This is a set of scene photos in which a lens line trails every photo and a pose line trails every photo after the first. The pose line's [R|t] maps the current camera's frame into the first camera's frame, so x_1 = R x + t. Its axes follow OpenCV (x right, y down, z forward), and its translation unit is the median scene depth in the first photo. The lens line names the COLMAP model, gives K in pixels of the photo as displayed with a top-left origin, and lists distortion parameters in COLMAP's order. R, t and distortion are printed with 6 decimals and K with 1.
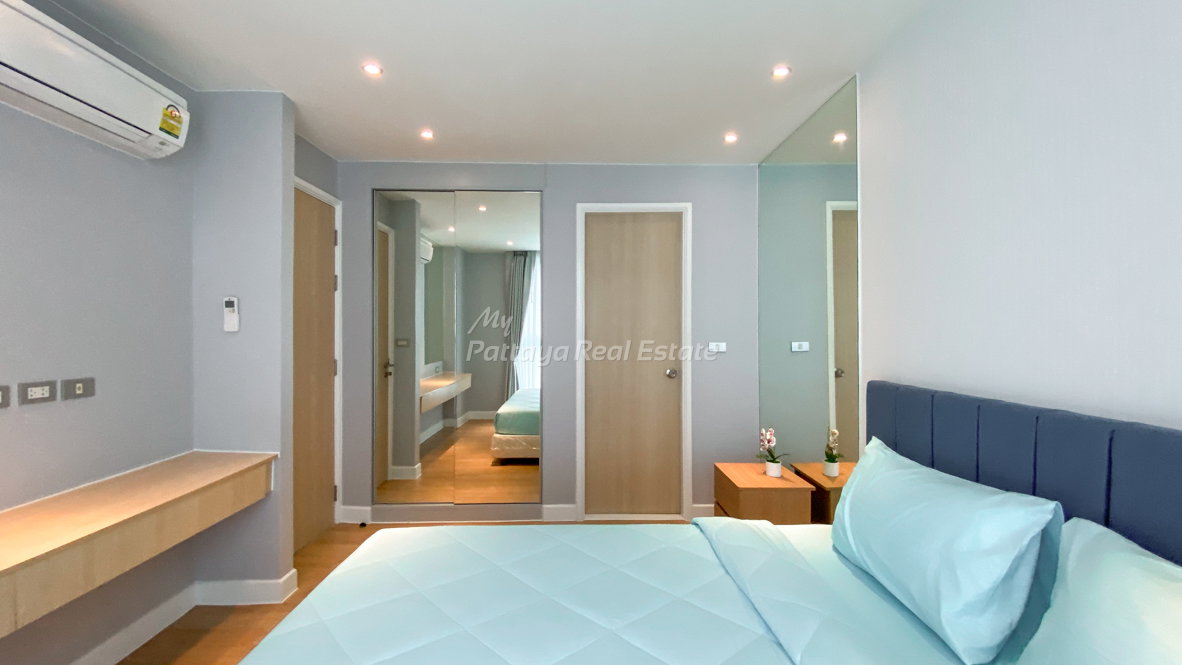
lens RADIAL K [[479.7, 0, 591.0], [0, 479.7, 332.5], [0, 0, 1]] dist [-0.000399, -0.000051]
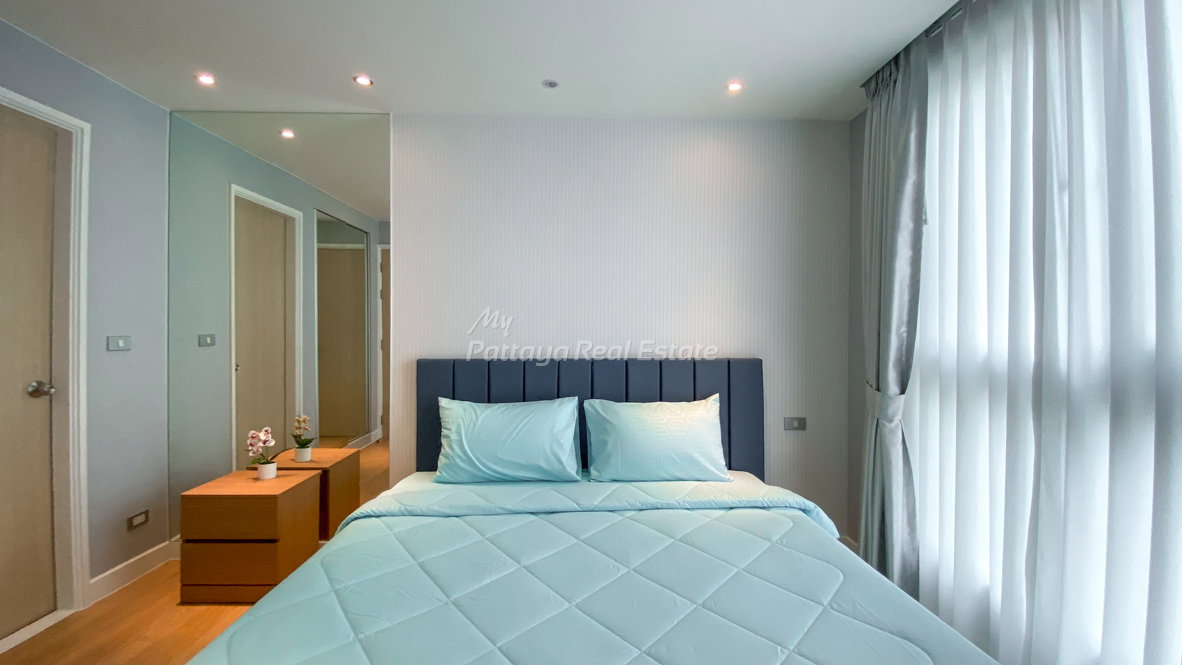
lens RADIAL K [[455.4, 0, 591.0], [0, 455.4, 332.5], [0, 0, 1]] dist [0.010184, -0.000020]
pose [[0.019651, -0.003118, 0.999802, -0.520659], [0.002647, 0.999992, 0.003066, 0.017983], [-0.999803, 0.002587, 0.019659, 0.386055]]
